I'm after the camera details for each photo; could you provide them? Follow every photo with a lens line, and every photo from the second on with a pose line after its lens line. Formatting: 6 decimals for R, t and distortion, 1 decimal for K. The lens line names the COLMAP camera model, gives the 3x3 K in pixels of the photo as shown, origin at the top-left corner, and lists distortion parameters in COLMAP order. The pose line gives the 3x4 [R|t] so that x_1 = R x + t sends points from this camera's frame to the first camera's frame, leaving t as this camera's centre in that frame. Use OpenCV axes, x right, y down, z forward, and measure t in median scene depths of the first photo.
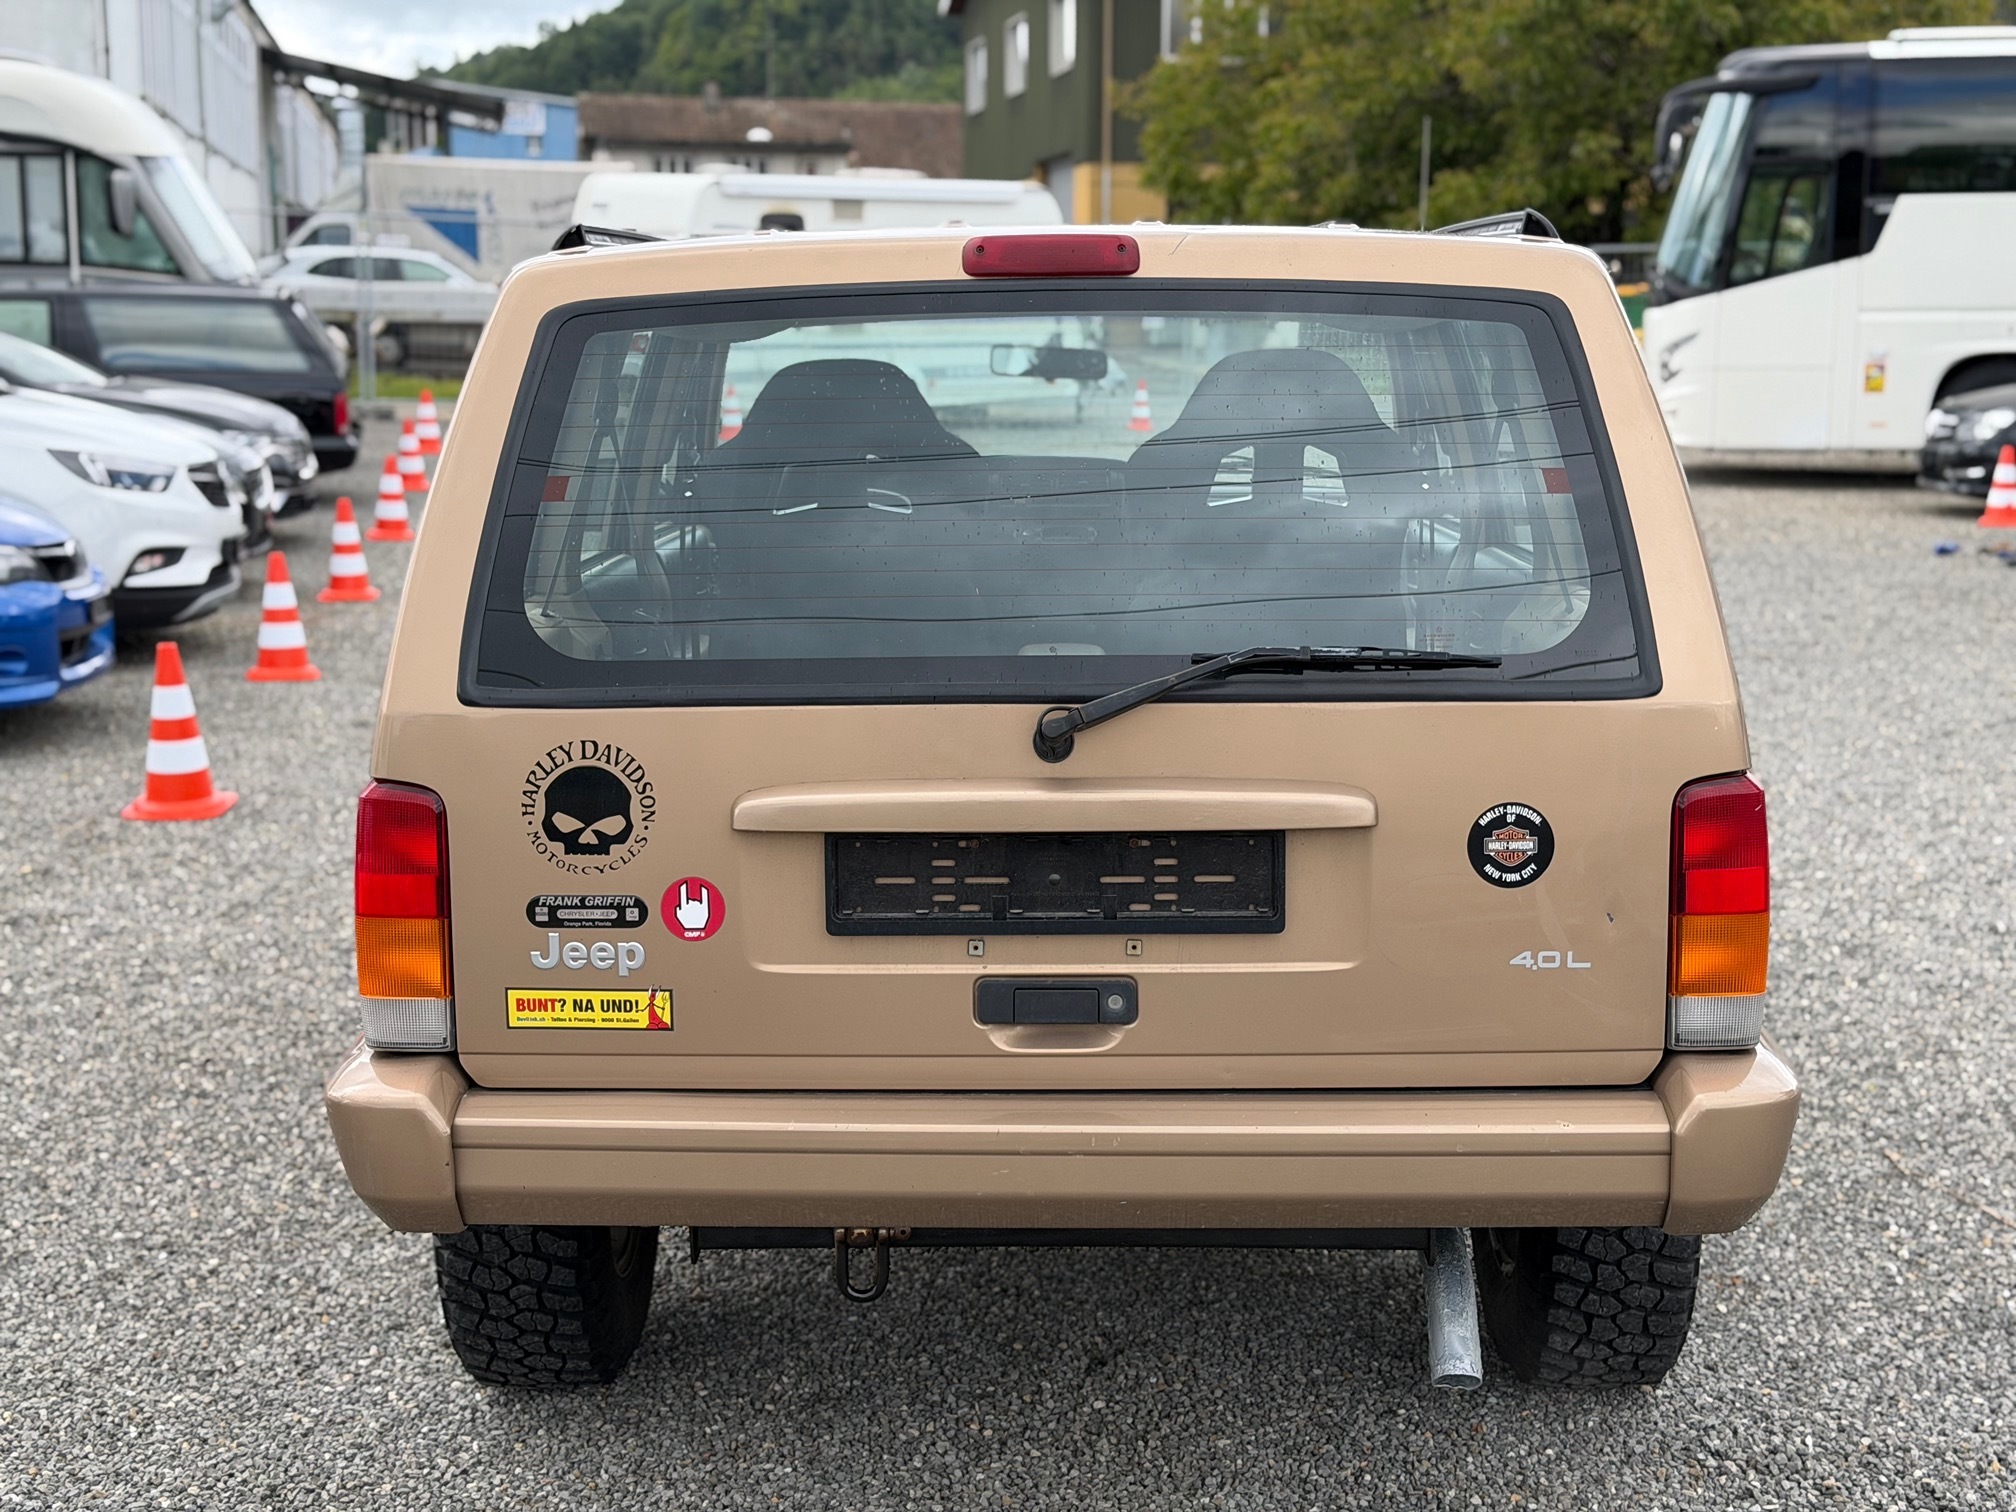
lens RADIAL K [[2810.9, 0, 1008.0], [0, 2810.9, 756.0], [0, 0, 1]] dist [0.203584, -0.455470]
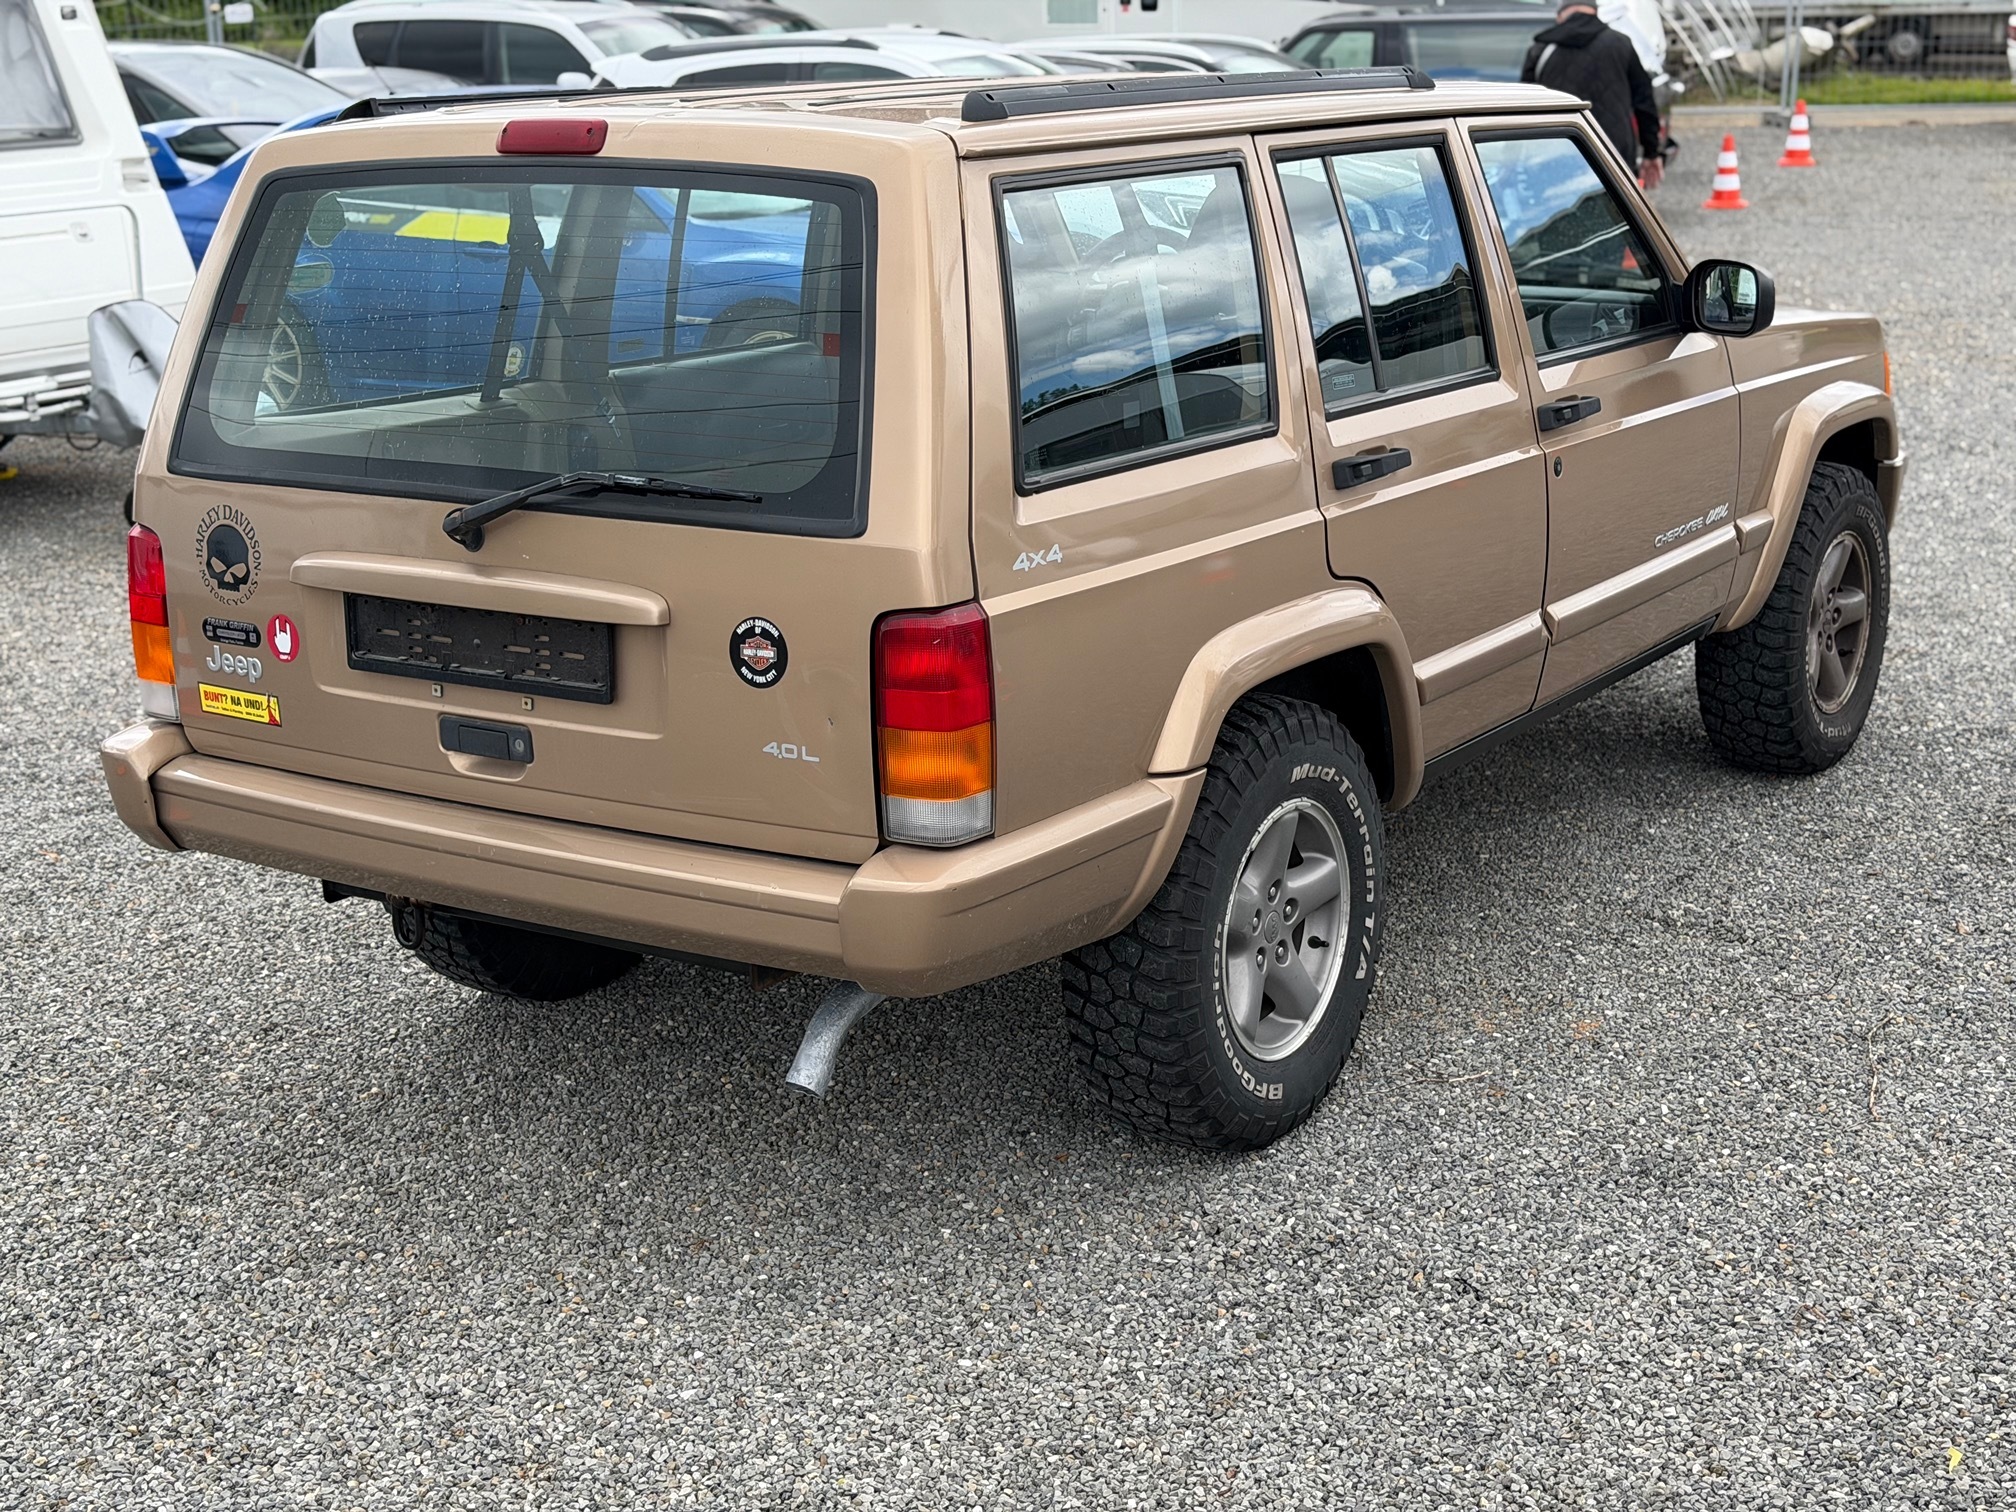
lens RADIAL K [[2800.0, 0, 1044.1], [0, 2800.0, 760.7], [0, 0, 1]] dist [0.181826, -0.347571]
pose [[0.843559, 0.120391, -0.523367, 0.898027], [-0.064852, 0.990253, 0.123260, -0.076617], [0.533106, -0.070036, 0.843145, 0.059406]]
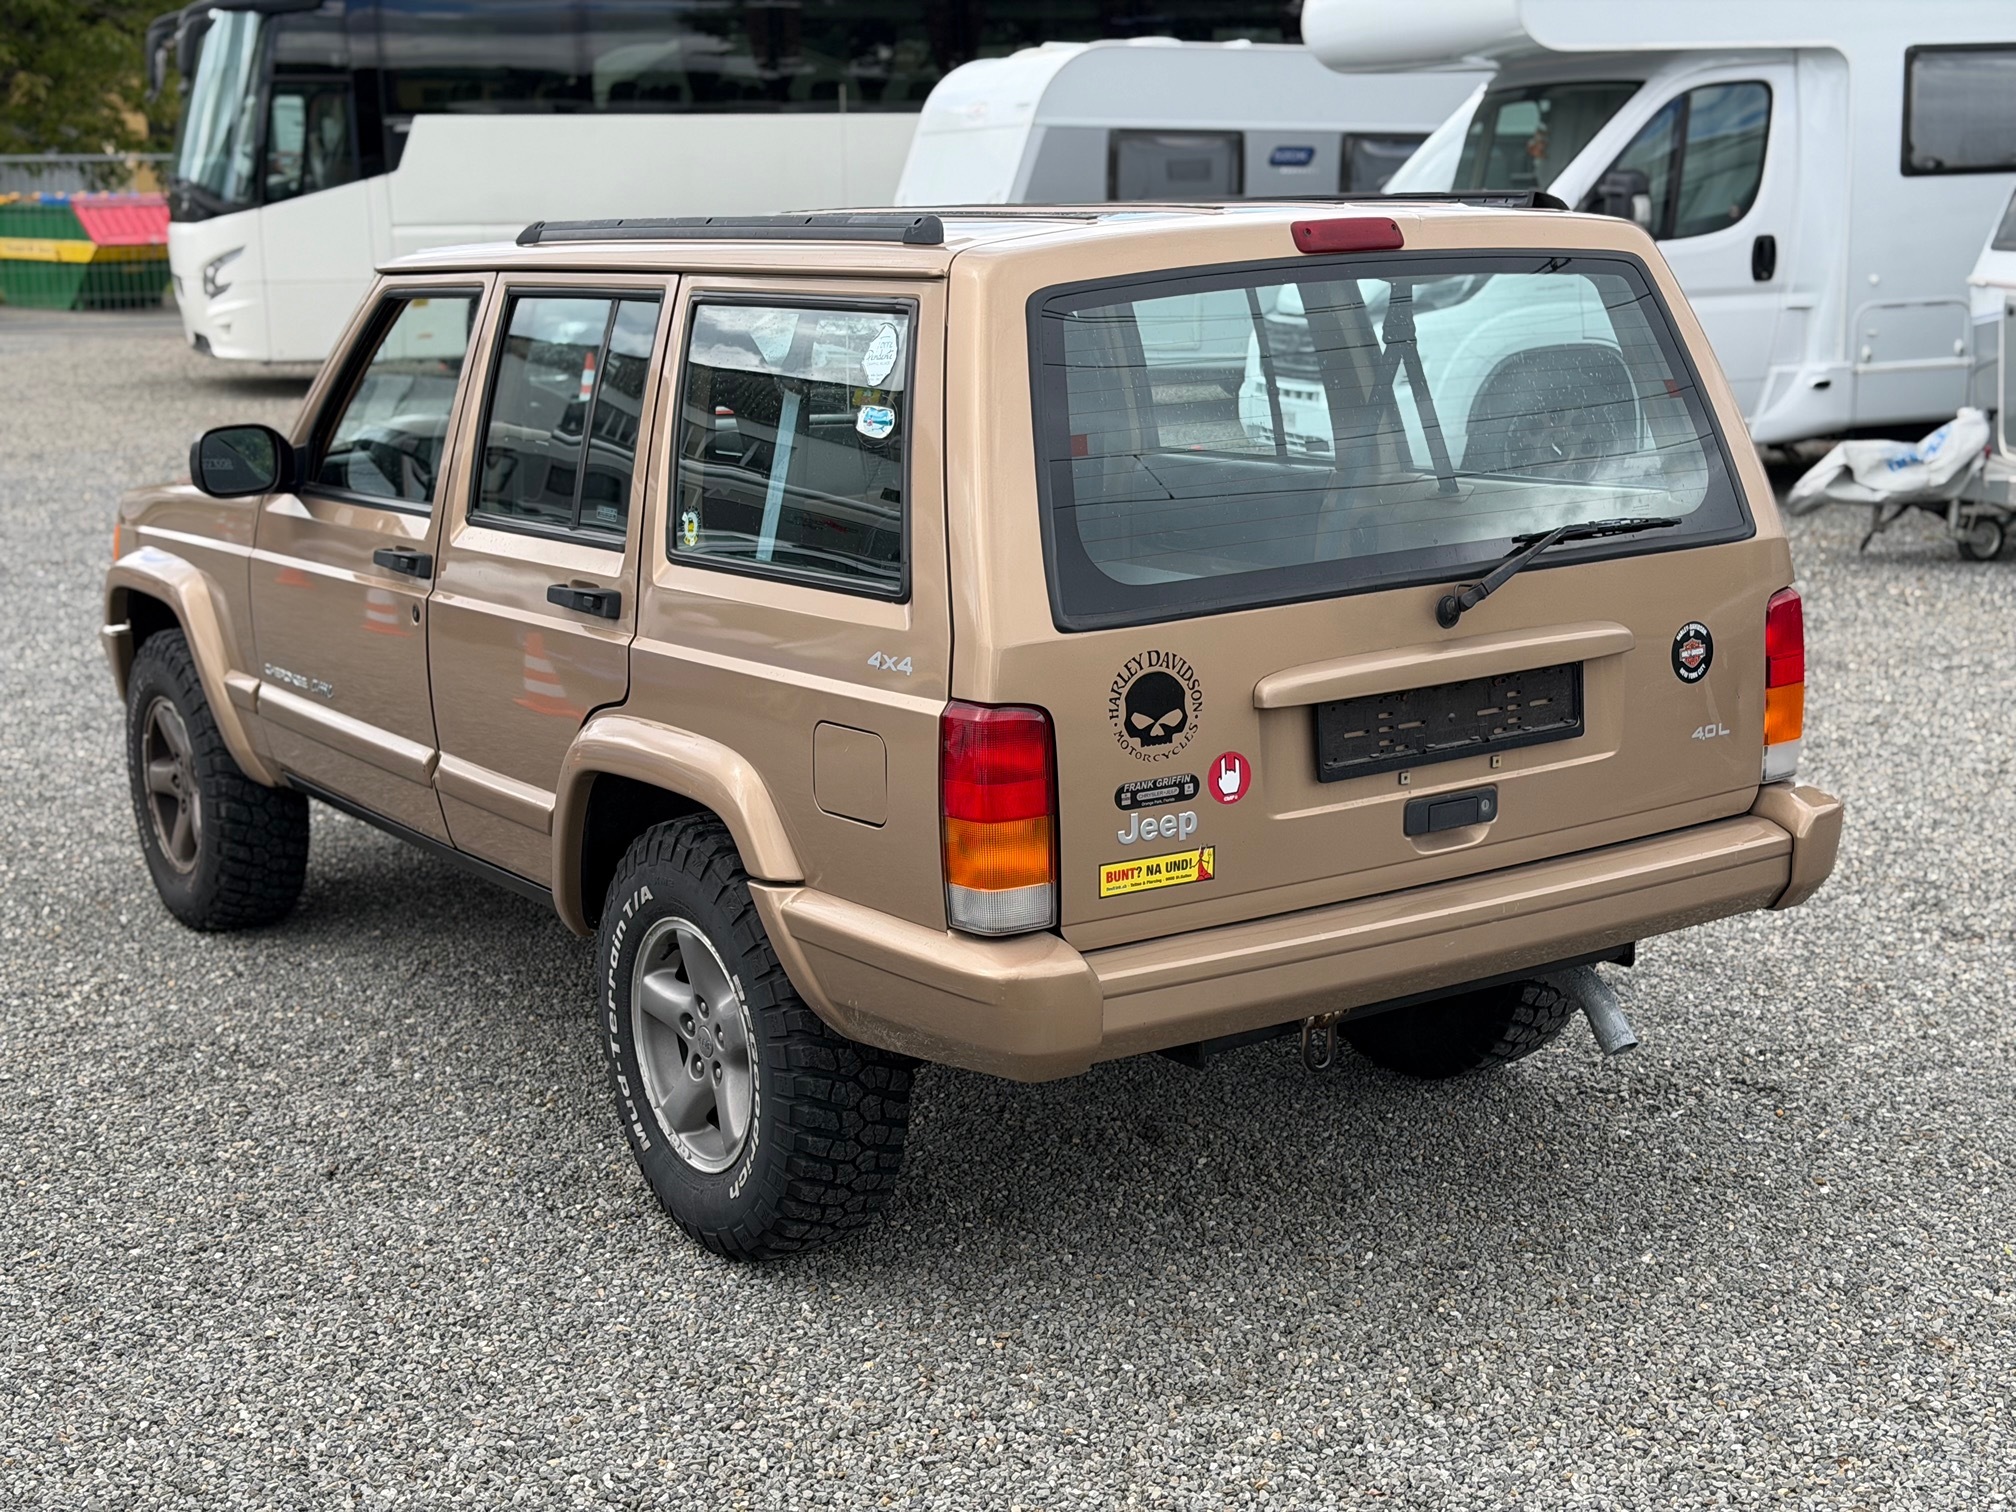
lens RADIAL K [[2800.0, 0, 1044.1], [0, 2800.0, 760.7], [0, 0, 1]] dist [0.181826, -0.347571]
pose [[0.810841, -0.130253, 0.570588, -0.874991], [0.109794, 0.991465, 0.070306, -0.048135], [-0.574876, 0.005640, 0.818221, 0.043669]]
